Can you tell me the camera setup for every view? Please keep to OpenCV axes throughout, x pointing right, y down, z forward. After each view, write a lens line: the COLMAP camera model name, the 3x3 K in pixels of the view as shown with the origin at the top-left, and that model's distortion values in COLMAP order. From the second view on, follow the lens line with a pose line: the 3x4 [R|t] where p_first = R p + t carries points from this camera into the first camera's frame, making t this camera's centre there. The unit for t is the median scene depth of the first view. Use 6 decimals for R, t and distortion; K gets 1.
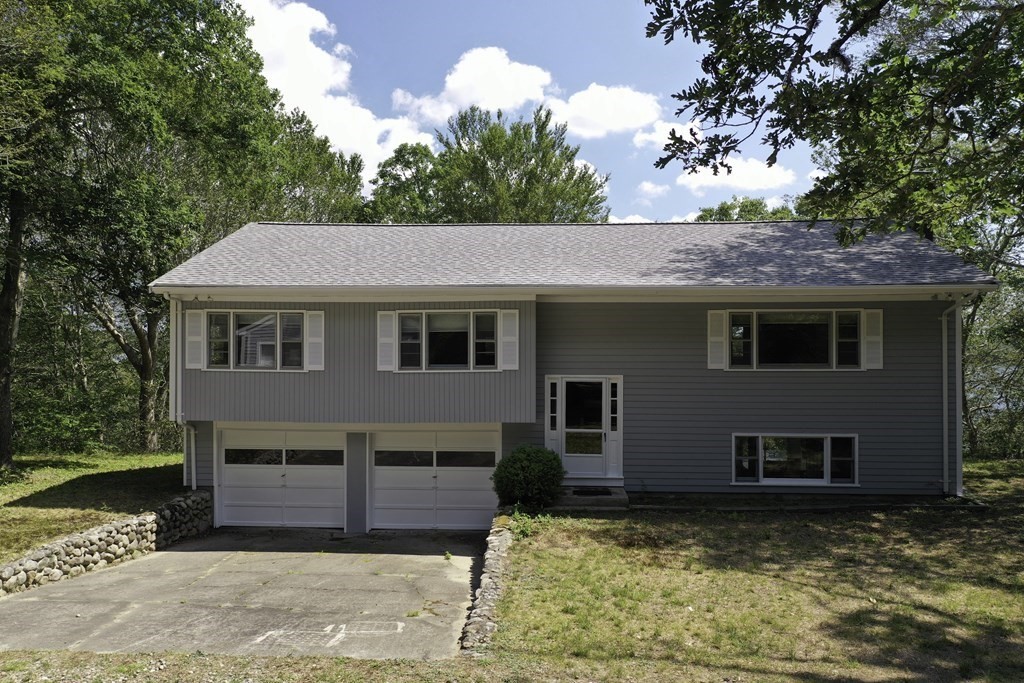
lens RADIAL K [[814.0, 0, 509.1], [0, 814.0, 338.6], [0, 0, 1]] dist [0.031510, 0.005356]
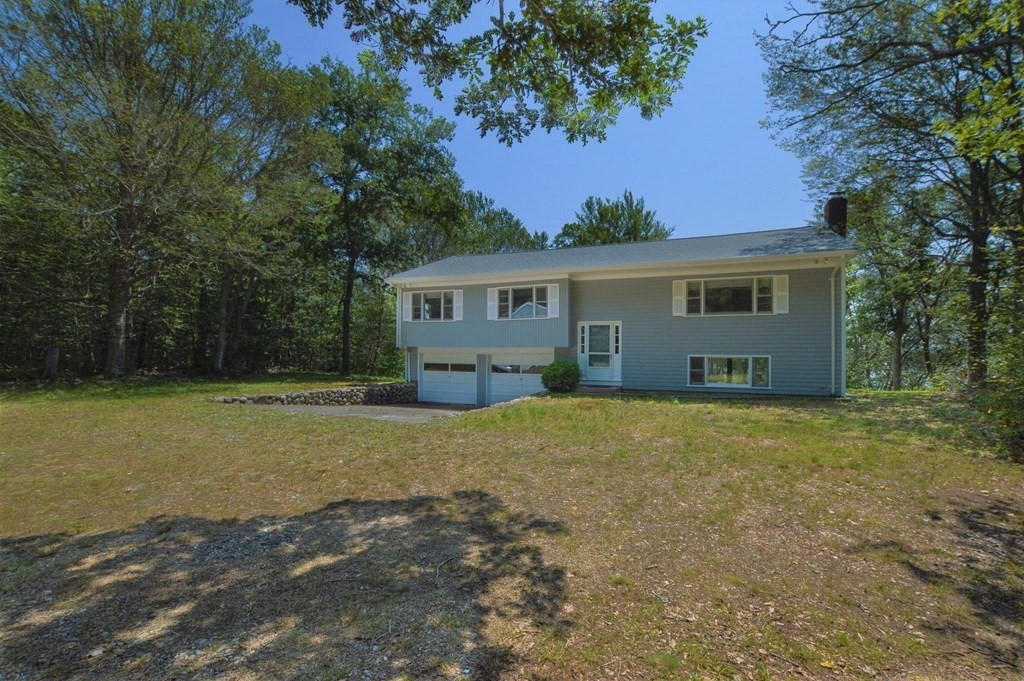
lens RADIAL K [[448.9, 0, 528.7], [0, 448.9, 350.3], [0, 0, 1]] dist [-0.020256, 0.000005]
pose [[0.947534, 0.004588, -0.319621, 0.257128], [-0.005705, 0.999980, -0.002558, 0.110496], [0.319603, 0.004247, 0.947542, 0.044990]]
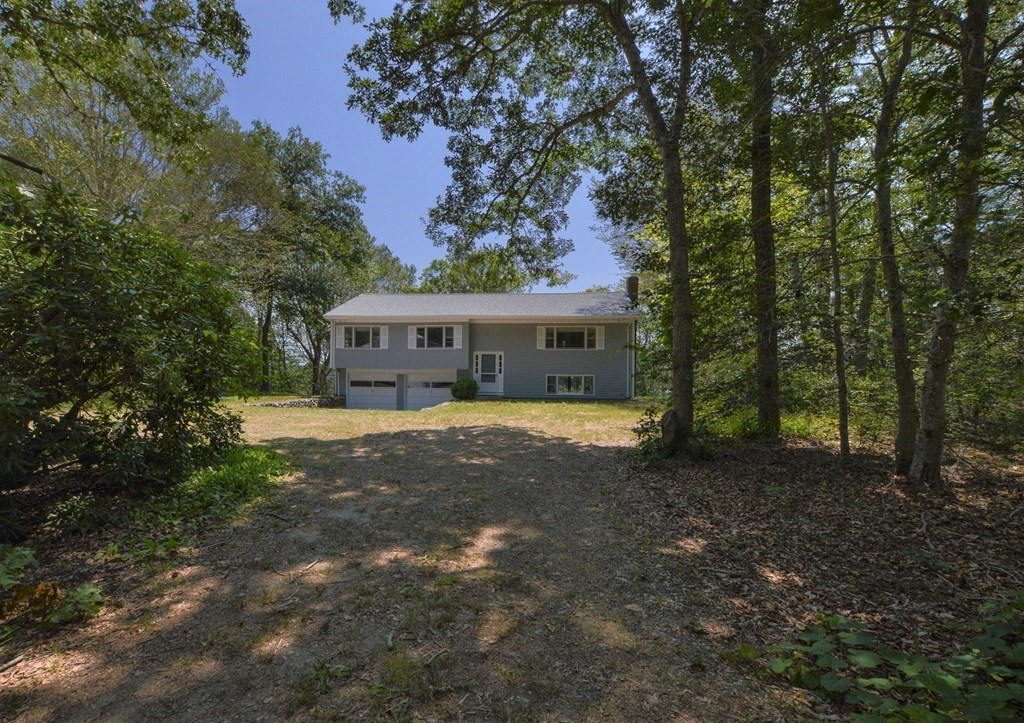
lens RADIAL K [[473.7, 0, 489.8], [0, 473.7, 372.9], [0, 0, 1]] dist [-0.003962, -0.000047]
pose [[0.998769, 0.008905, -0.048792, 0.169544], [-0.008757, 0.999956, 0.003264, 0.106977], [0.048819, -0.002833, 0.998804, -0.485908]]
